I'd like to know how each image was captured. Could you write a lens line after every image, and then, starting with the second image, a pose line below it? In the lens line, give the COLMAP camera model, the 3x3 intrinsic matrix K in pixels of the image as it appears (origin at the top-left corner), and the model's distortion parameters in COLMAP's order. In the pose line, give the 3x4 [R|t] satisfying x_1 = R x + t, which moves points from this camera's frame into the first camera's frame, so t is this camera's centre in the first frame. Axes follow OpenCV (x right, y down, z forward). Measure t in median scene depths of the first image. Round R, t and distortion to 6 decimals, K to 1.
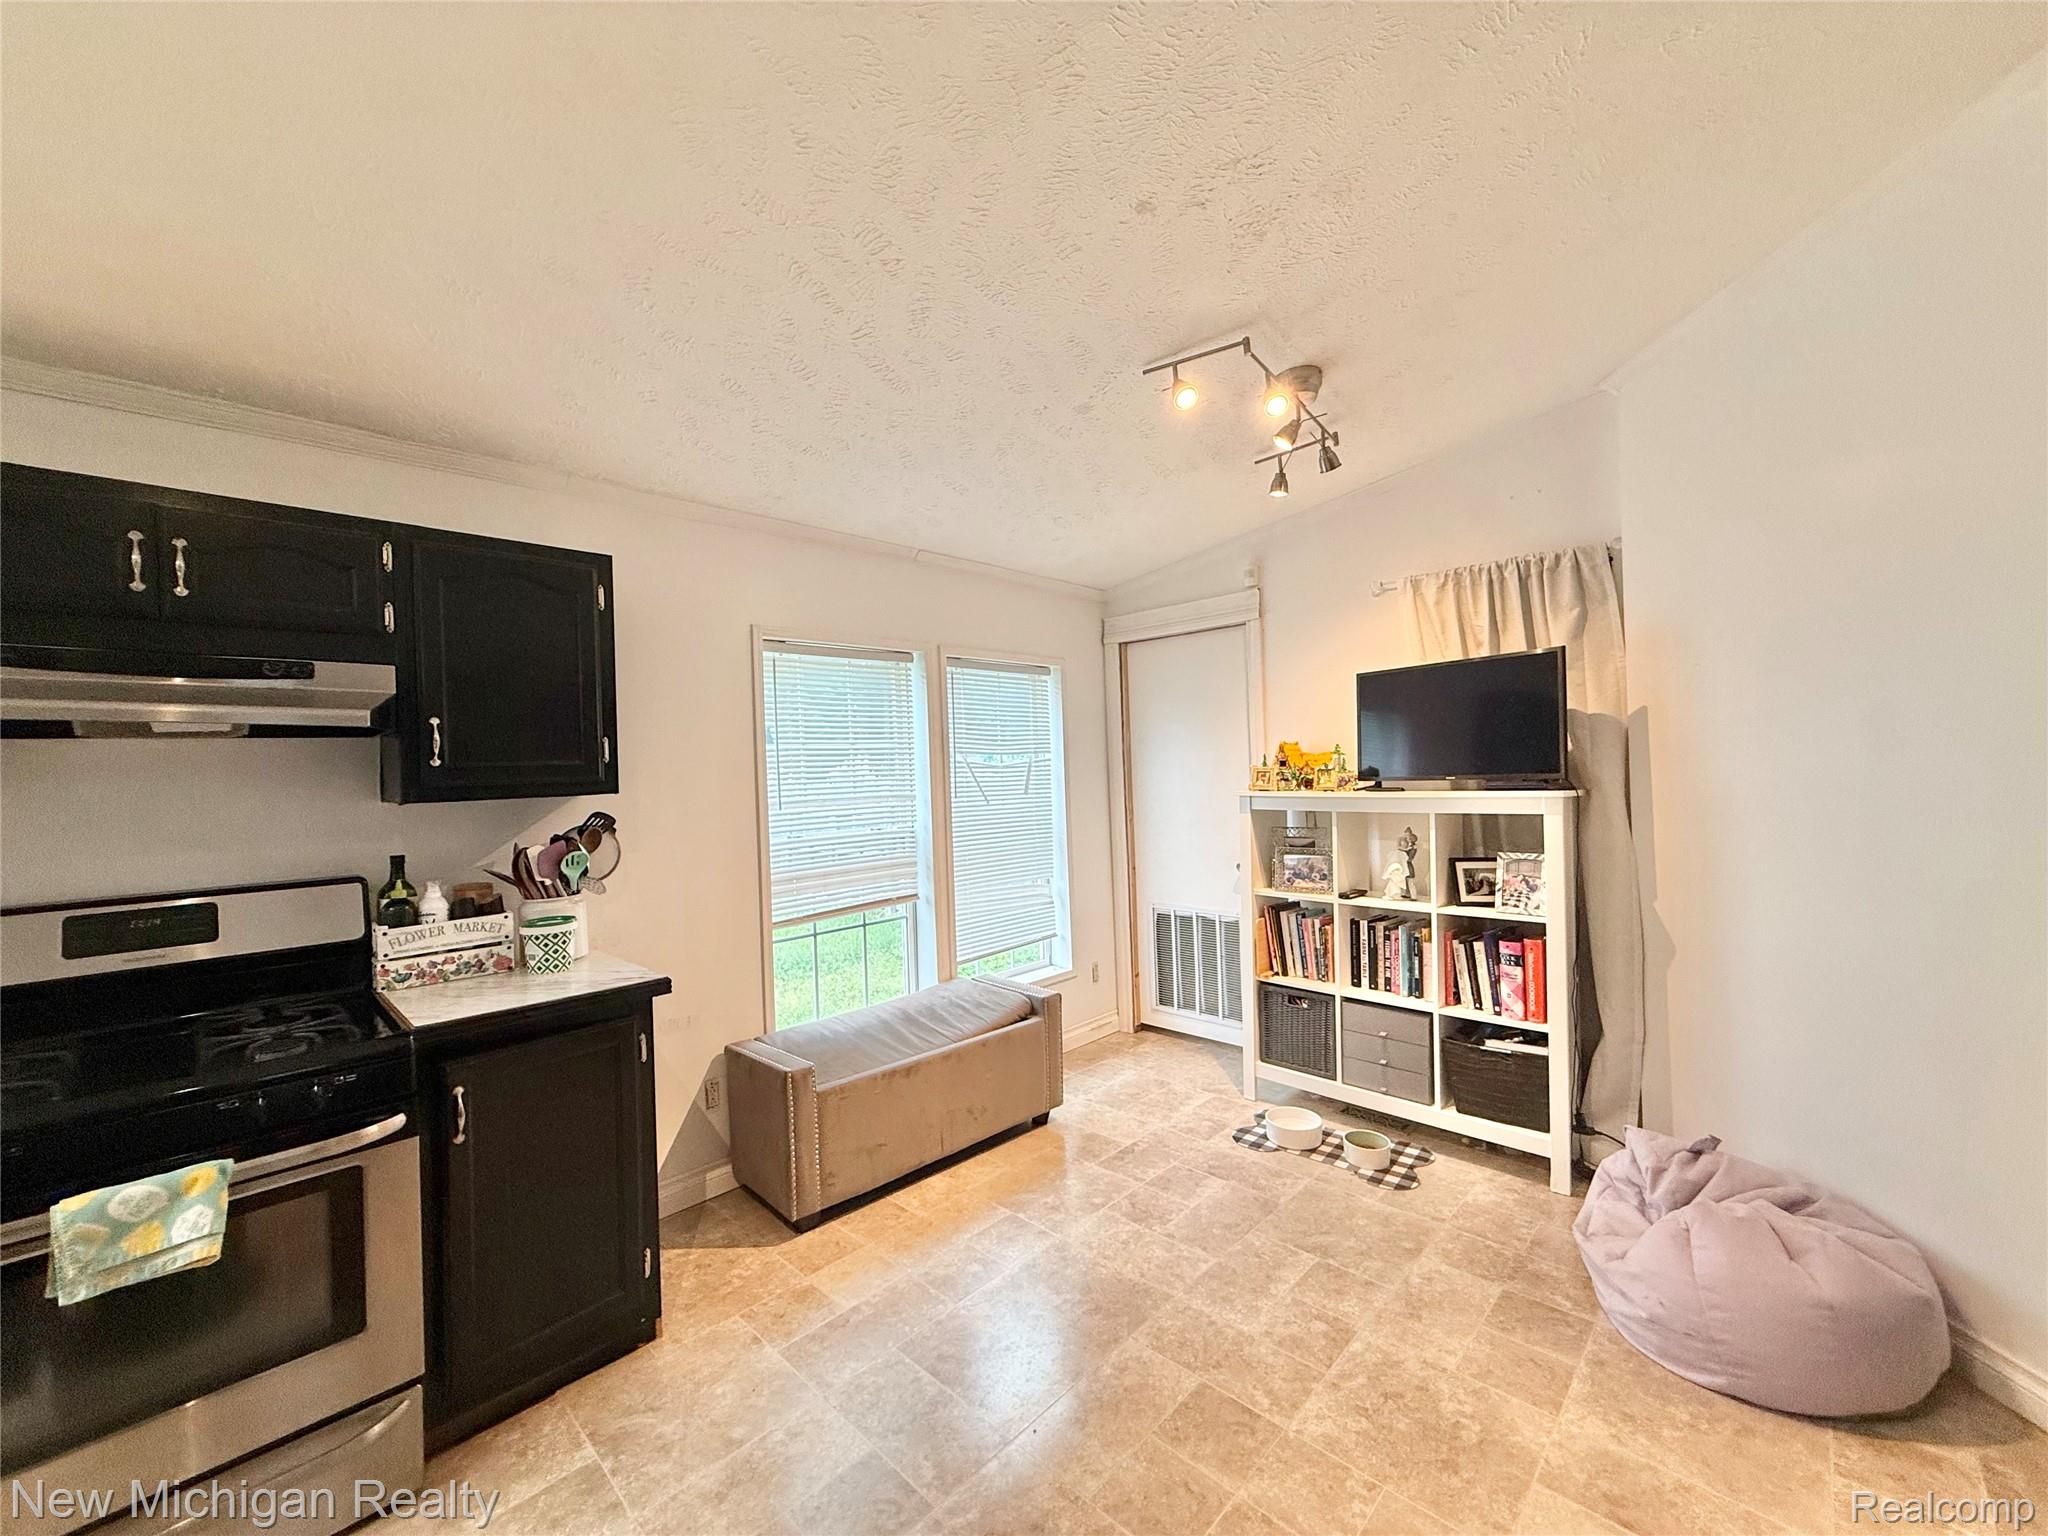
lens RADIAL K [[812.2, 0, 1018.5], [0, 812.2, 766.7], [0, 0, 1]] dist [0.000202, -0.000088]
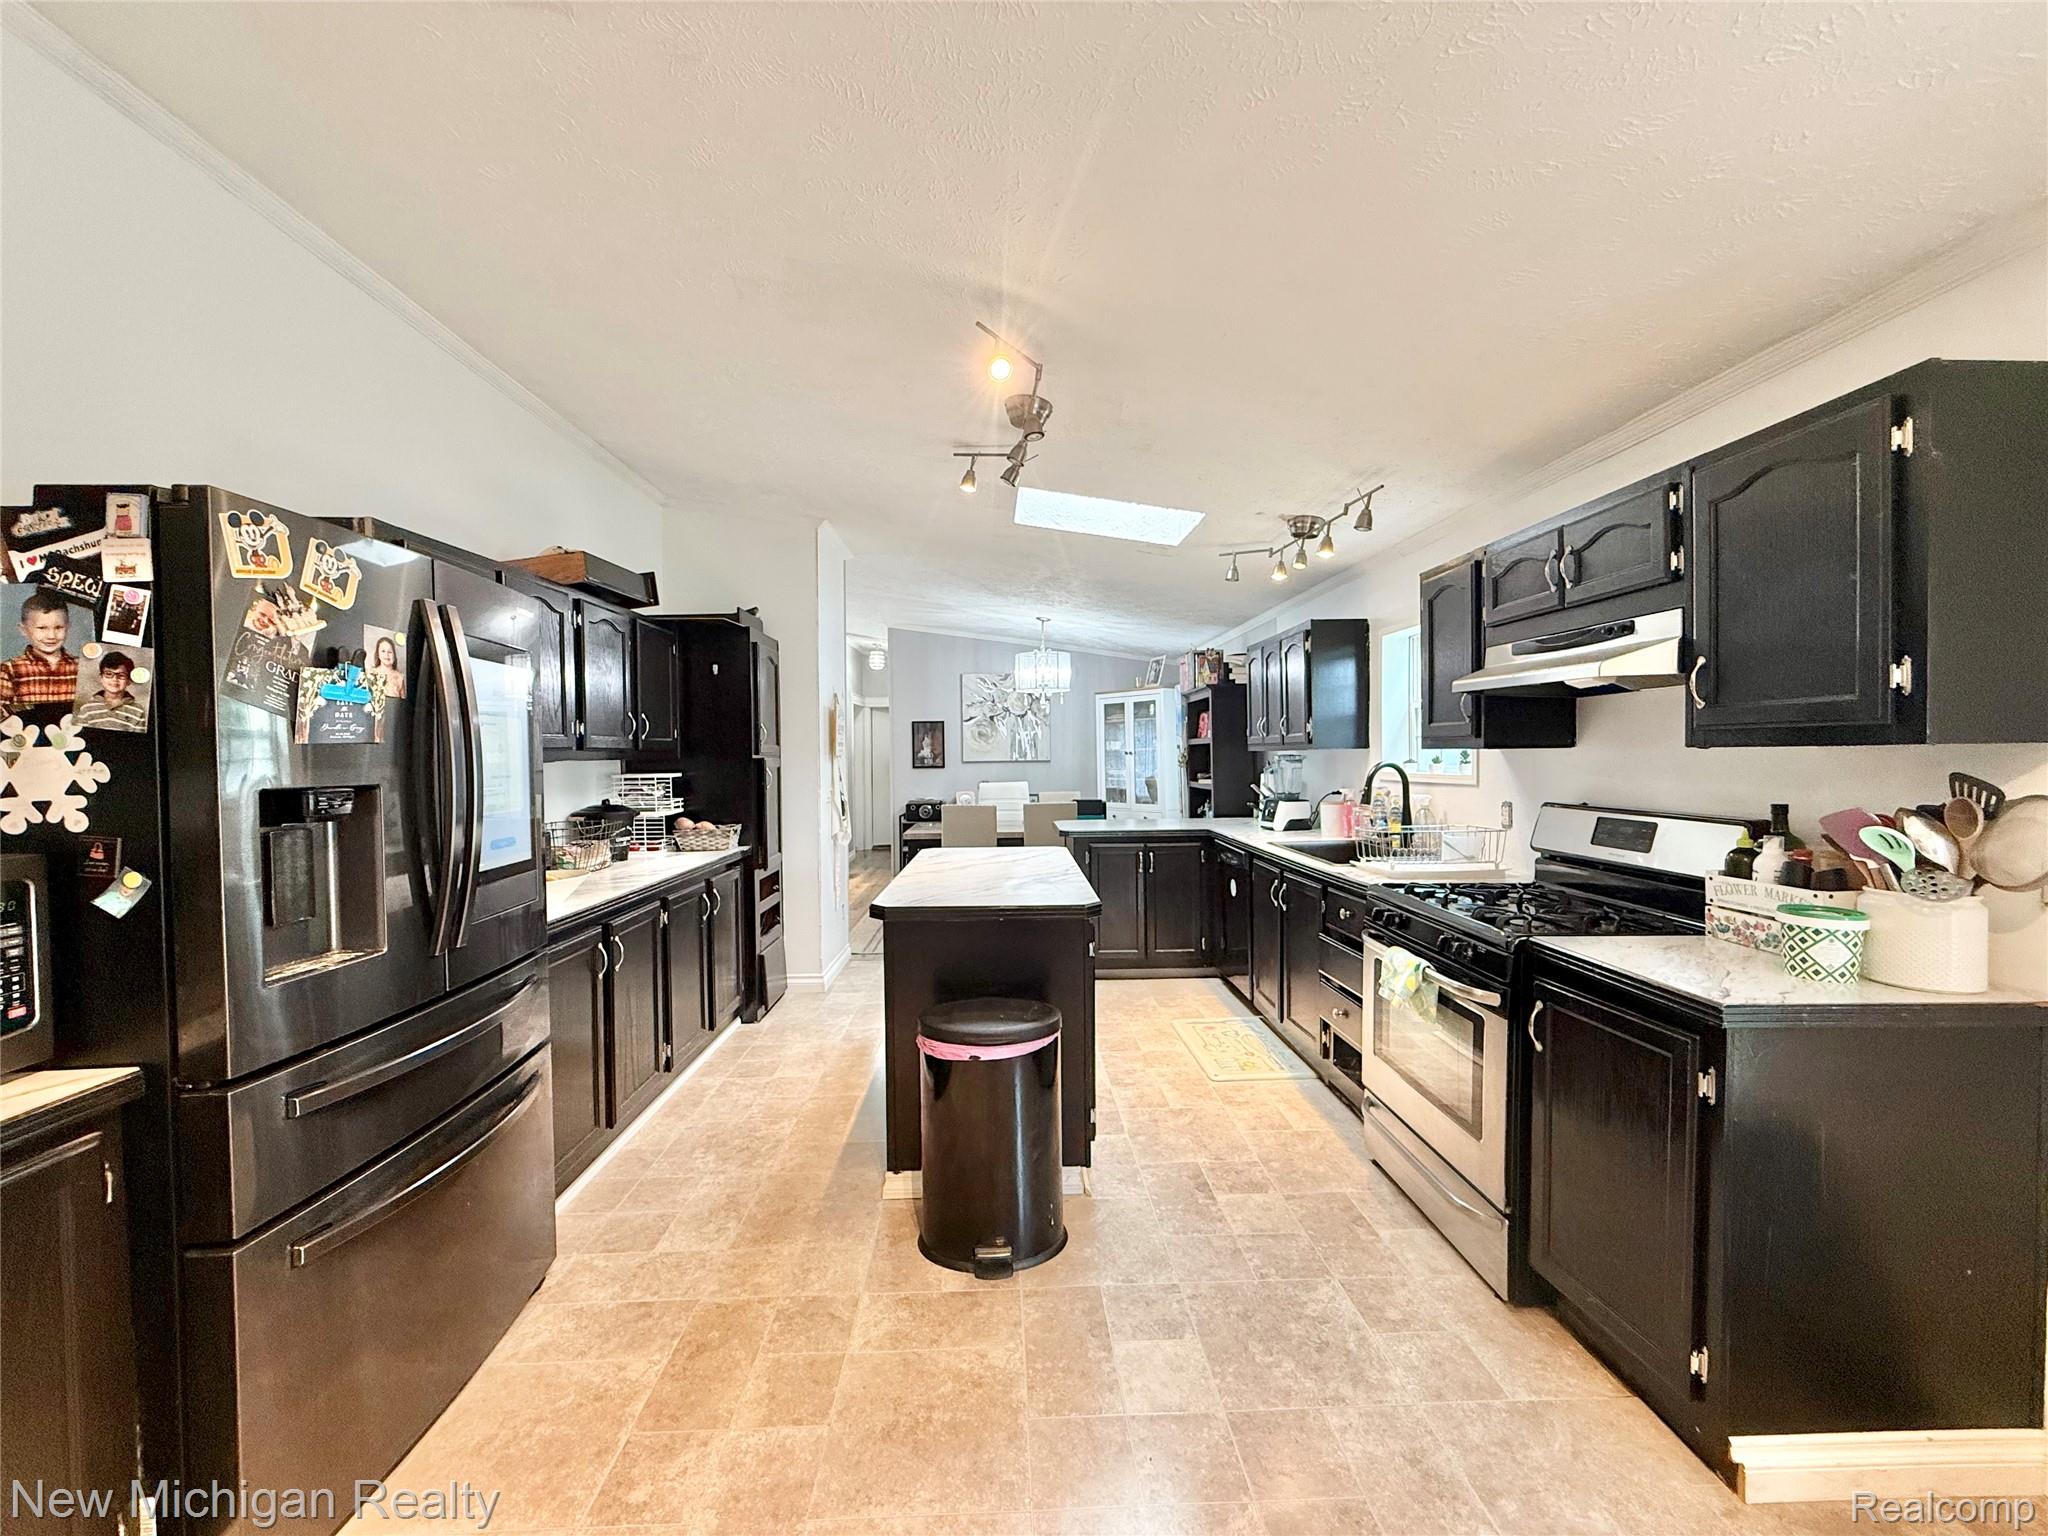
lens RADIAL K [[812.2, 0, 1018.5], [0, 812.2, 766.7], [0, 0, 1]] dist [0.000202, -0.000088]
pose [[-0.690947, 0.051704, -0.721054, 0.349037], [0.032095, 0.998649, 0.040855, 0.001946], [0.722192, 0.005087, -0.691674, 0.737448]]
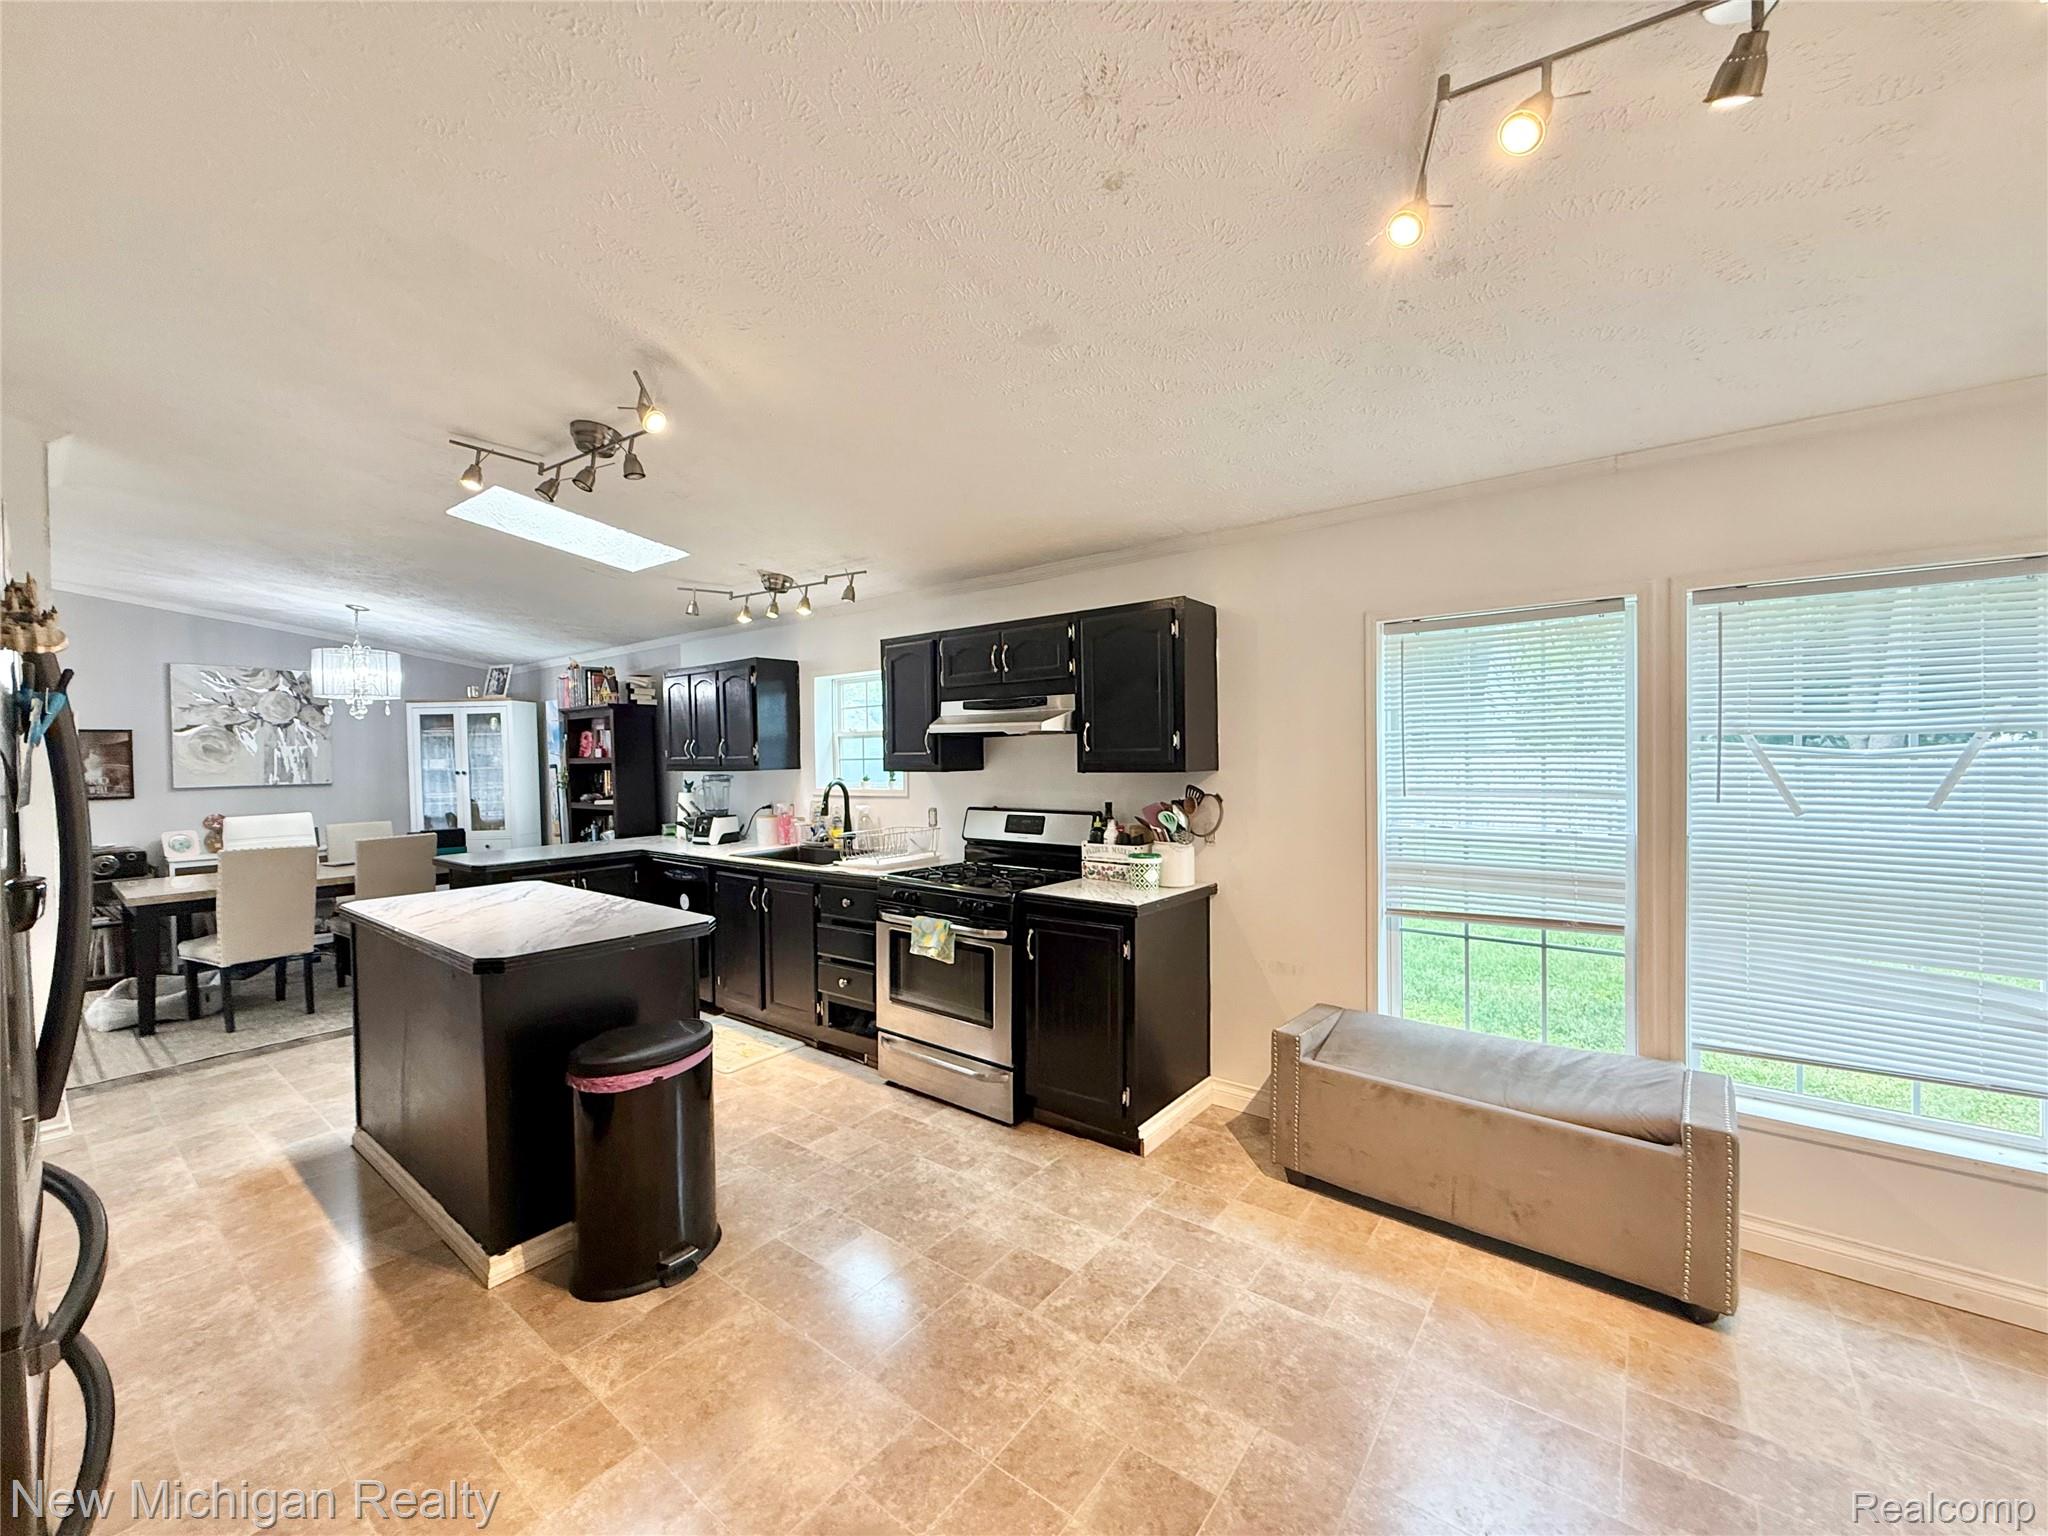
lens RADIAL K [[812.9, 0, 1021.4], [0, 812.9, 767.5], [0, 0, 1]] dist [-0.000318, -0.000575]
pose [[0.114862, 0.046377, -0.992298, 0.651479], [0.009656, 0.998810, 0.047799, -0.033761], [0.993335, -0.015072, 0.114277, 0.455839]]
